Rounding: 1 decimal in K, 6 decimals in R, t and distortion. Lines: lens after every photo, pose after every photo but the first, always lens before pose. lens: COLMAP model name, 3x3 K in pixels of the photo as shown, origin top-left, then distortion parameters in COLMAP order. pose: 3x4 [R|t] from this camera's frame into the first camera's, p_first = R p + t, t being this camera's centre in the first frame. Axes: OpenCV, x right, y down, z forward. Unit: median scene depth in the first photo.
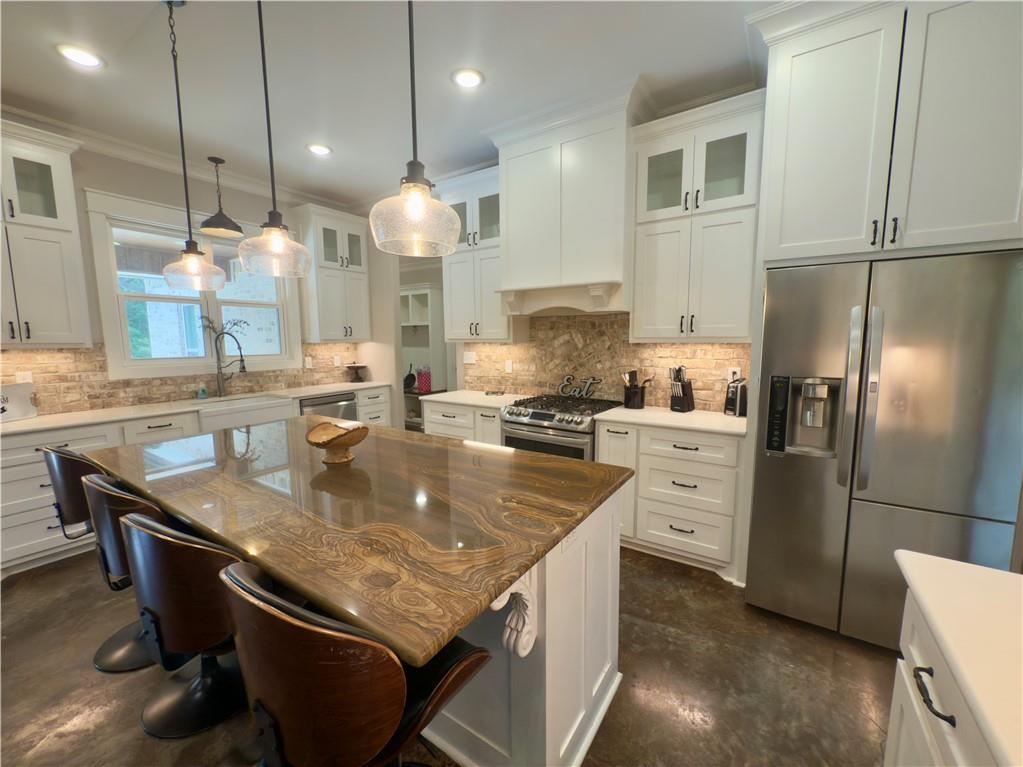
lens RADIAL K [[408.3, 0, 513.6], [0, 408.3, 386.5], [0, 0, 1]] dist [-0.000544, 0.000115]
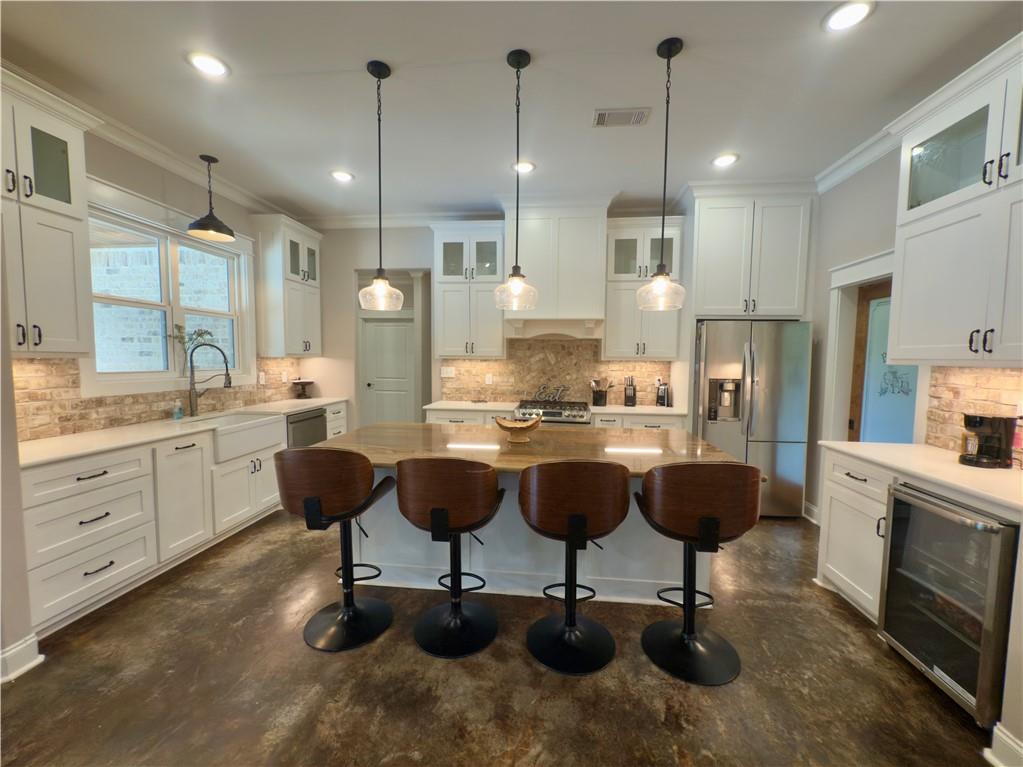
lens RADIAL K [[408.3, 0, 512.8], [0, 408.3, 385.9], [0, 0, 1]] dist [-0.000544, 0.000115]
pose [[0.885972, -0.016425, 0.463447, -0.581214], [0.039189, 0.998450, -0.039532, 0.024733], [-0.462080, 0.053186, 0.885242, -0.117712]]
